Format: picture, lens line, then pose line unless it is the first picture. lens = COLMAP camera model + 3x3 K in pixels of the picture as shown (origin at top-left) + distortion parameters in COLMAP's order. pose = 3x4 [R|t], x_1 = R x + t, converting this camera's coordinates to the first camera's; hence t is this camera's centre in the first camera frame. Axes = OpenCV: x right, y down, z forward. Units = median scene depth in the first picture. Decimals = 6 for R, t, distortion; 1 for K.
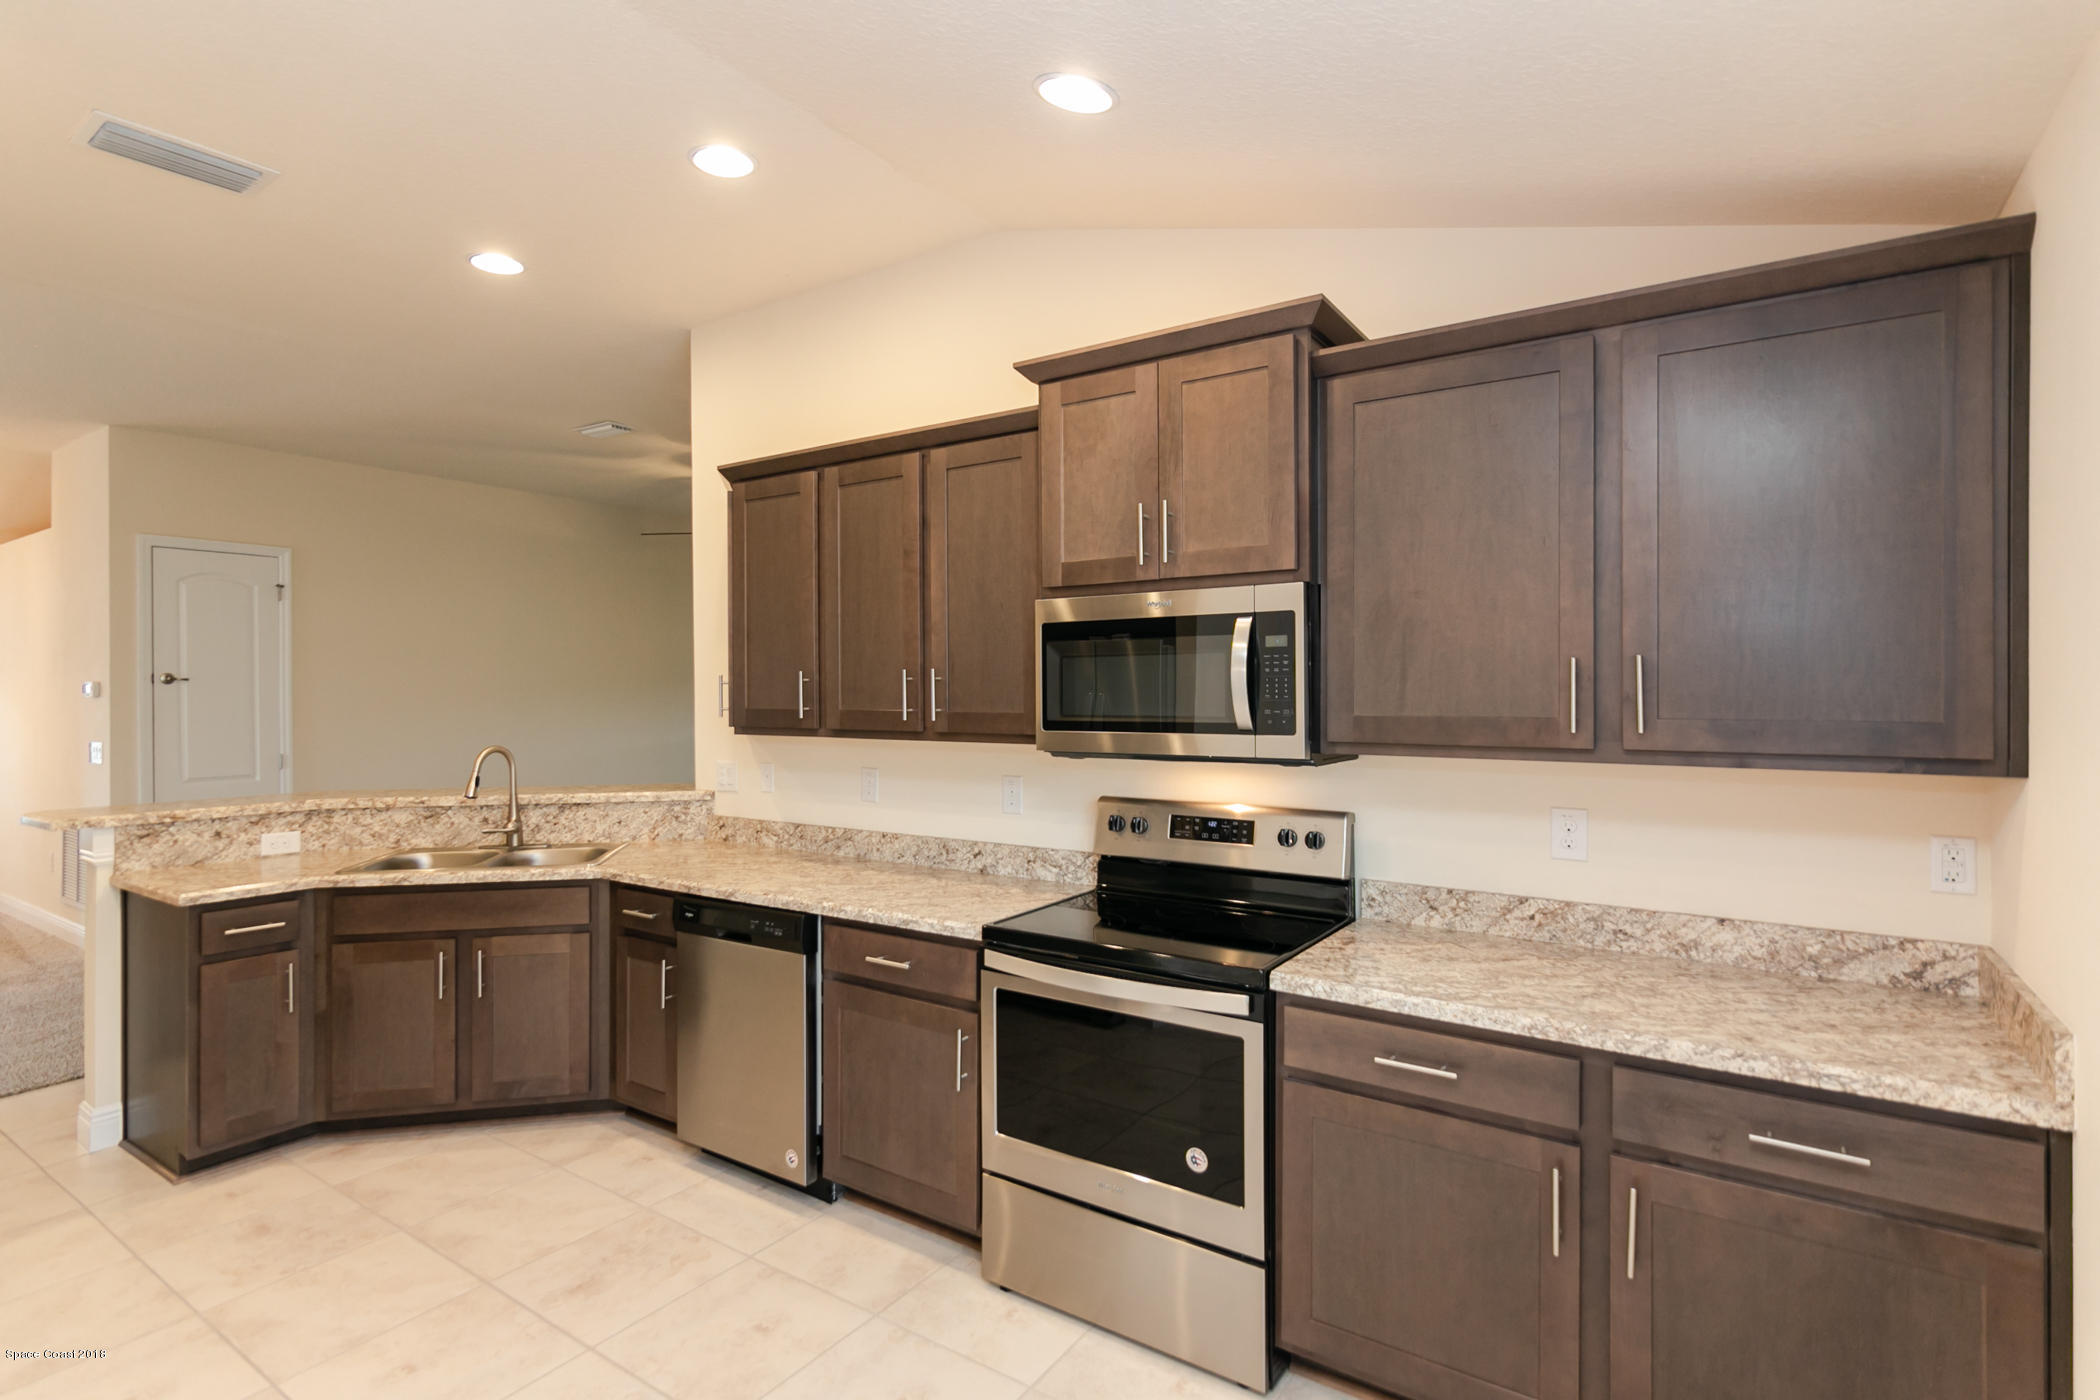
lens RADIAL K [[1021.2, 0, 1050.0], [0, 1021.2, 700.0], [0, 0, 1]] dist [0.000355, 0.000317]
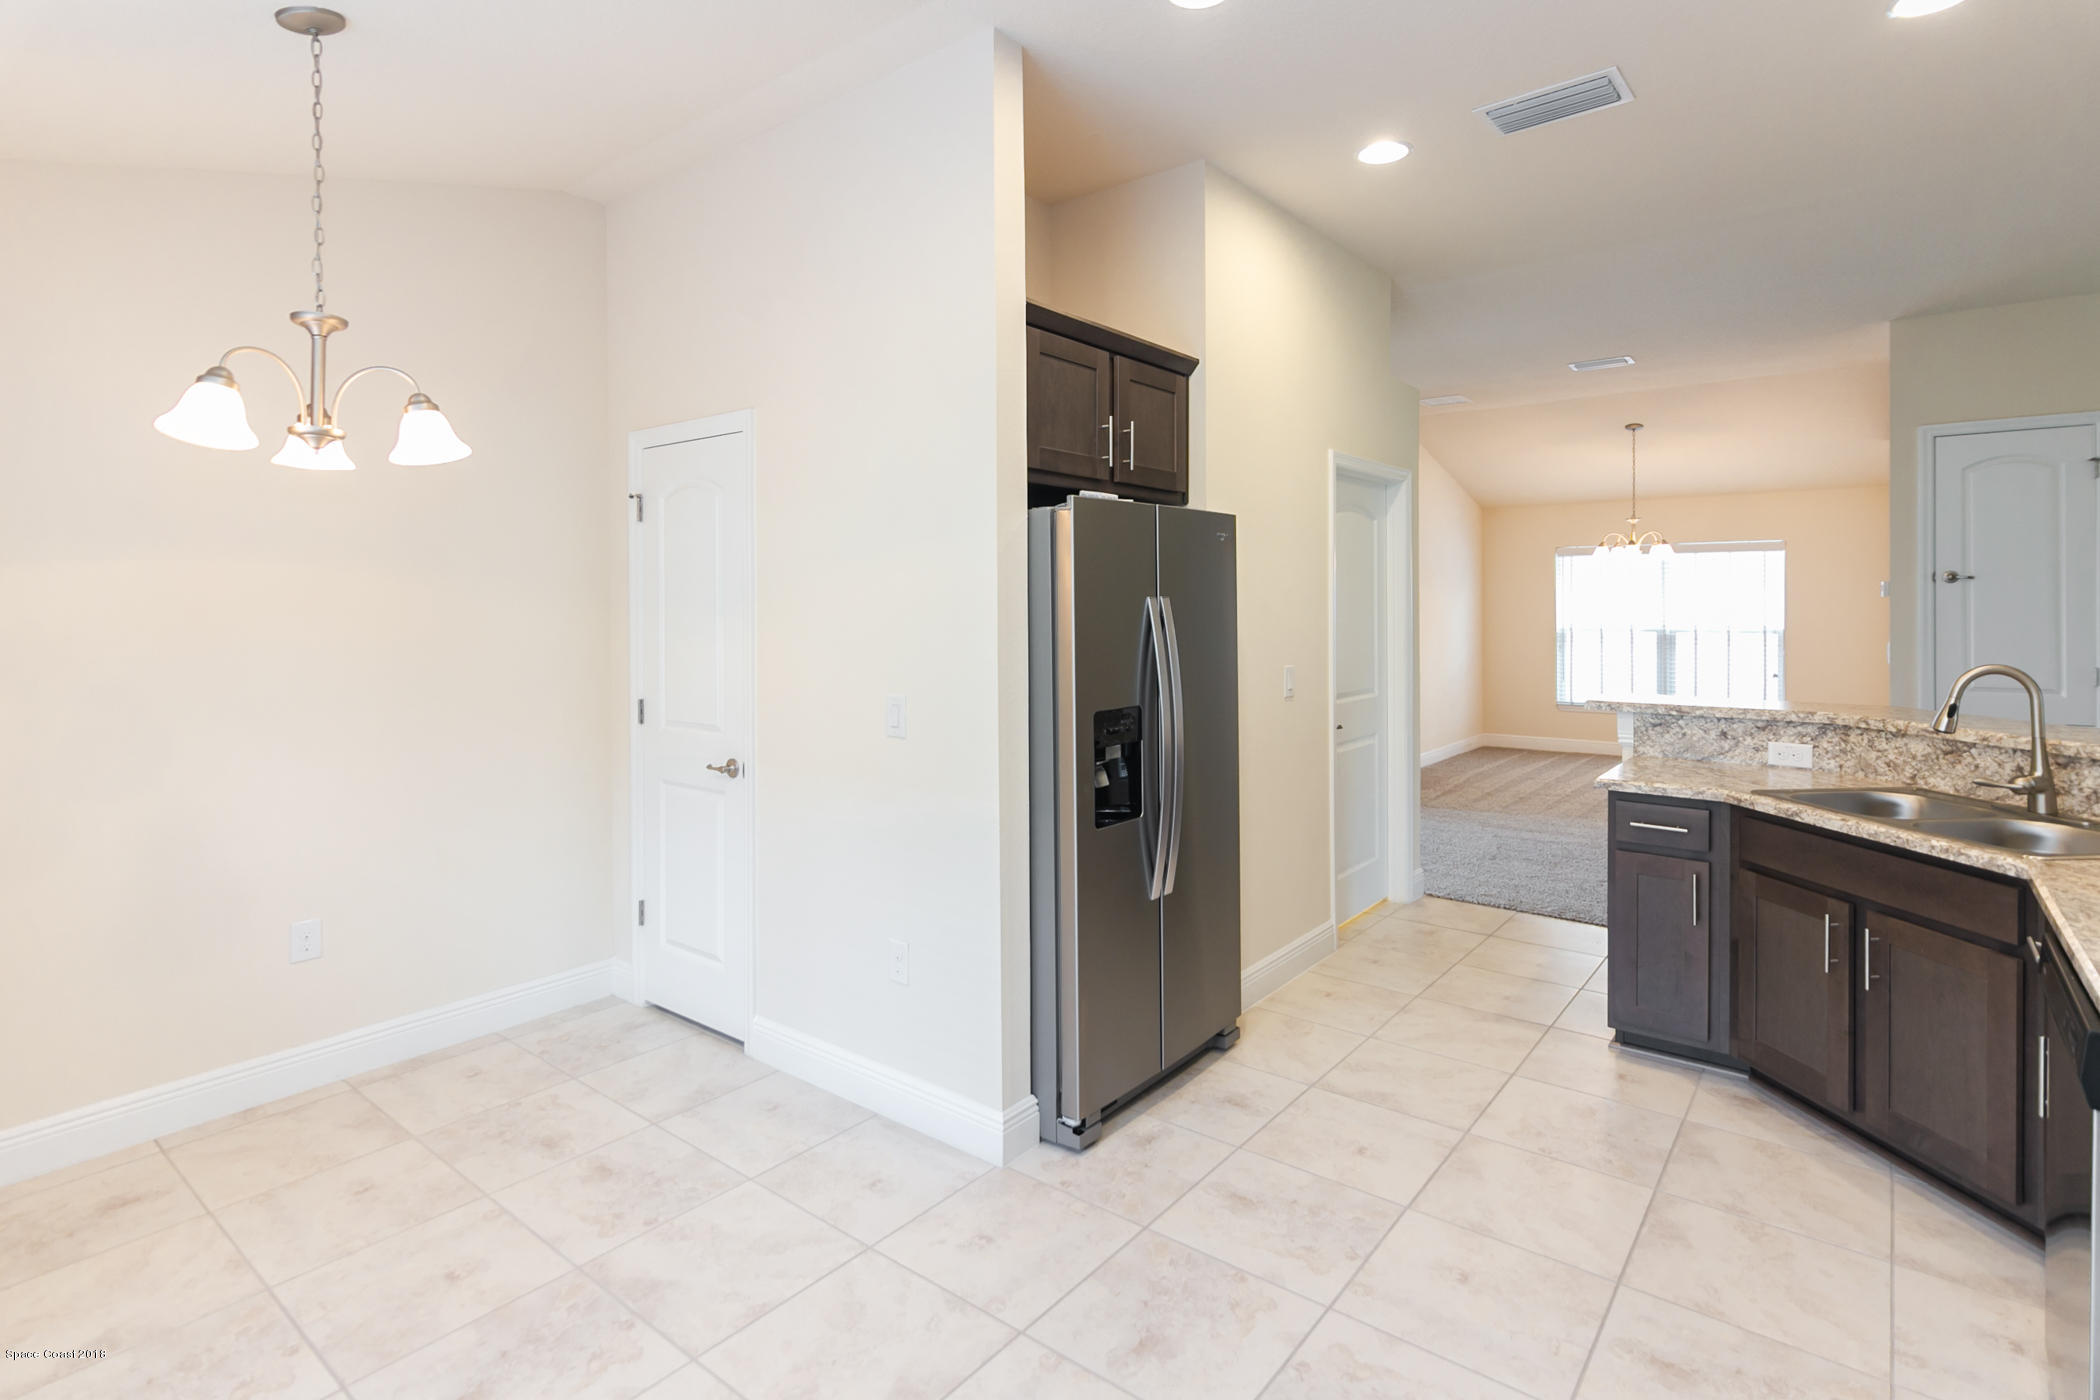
lens RADIAL K [[1041.8, 0, 1043.7], [0, 1041.8, 617.1], [0, 0, 1]] dist [0.001804, 0.000295]
pose [[-0.082704, 0.019673, -0.996380, 0.241519], [-0.004550, 0.999787, 0.020118, 0.000425], [0.996564, 0.006198, -0.082597, 0.415358]]
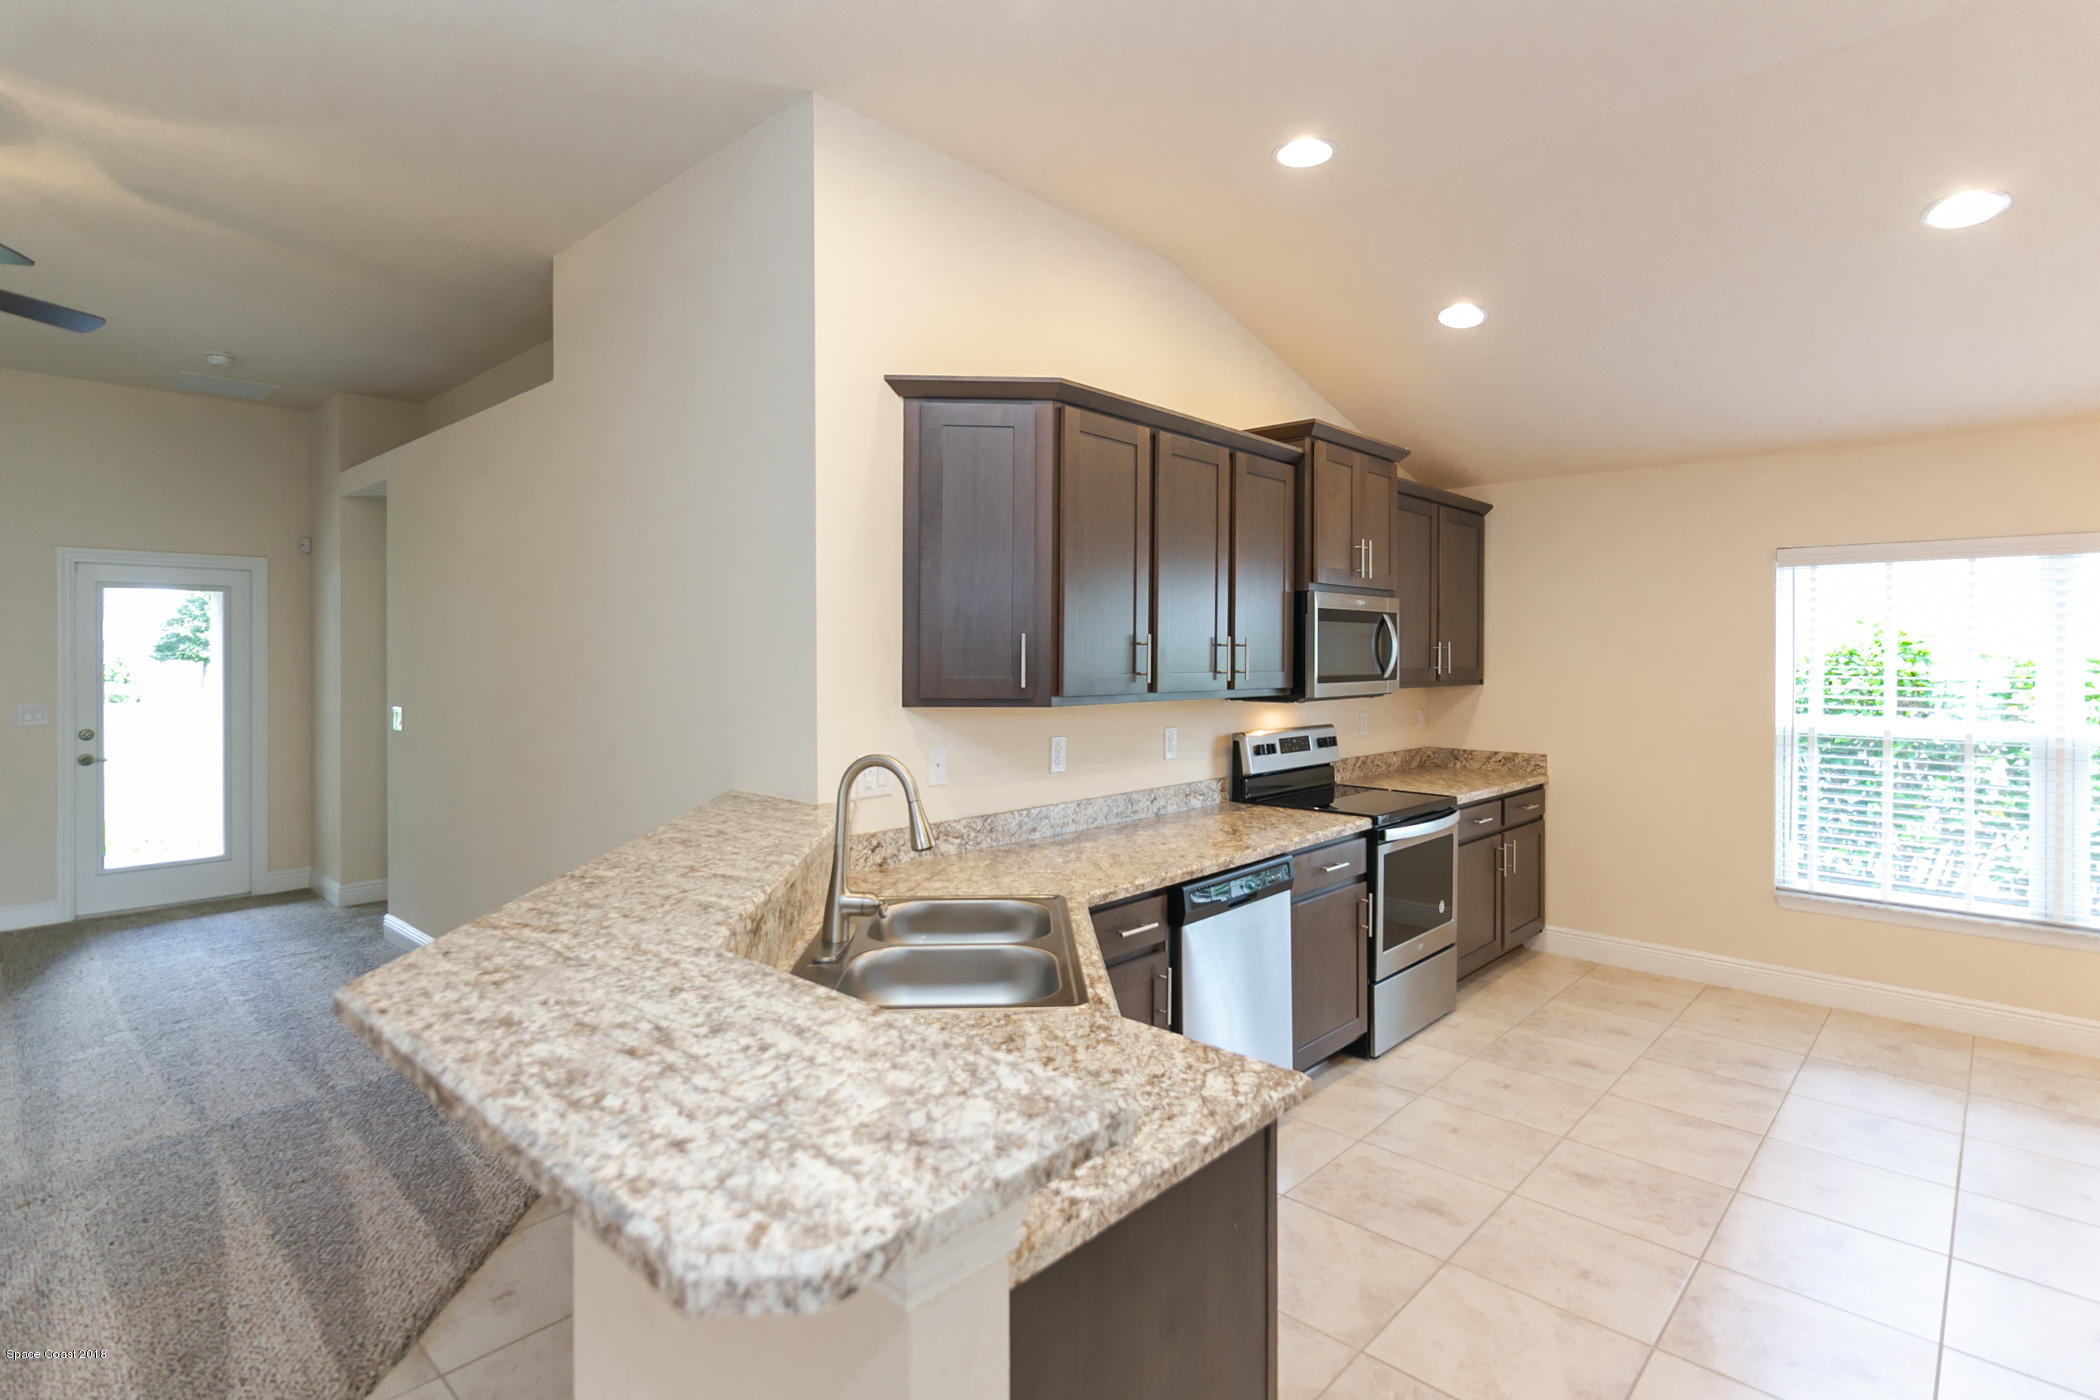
lens RADIAL K [[1021.2, 0, 1050.0], [0, 1021.2, 700.0], [0, 0, 1]] dist [0.000355, 0.000317]
pose [[0.150386, -0.019879, 0.988427, -1.073707], [0.028180, 0.999478, 0.015814, 0.018364], [-0.988226, 0.025476, 0.150868, 0.847371]]
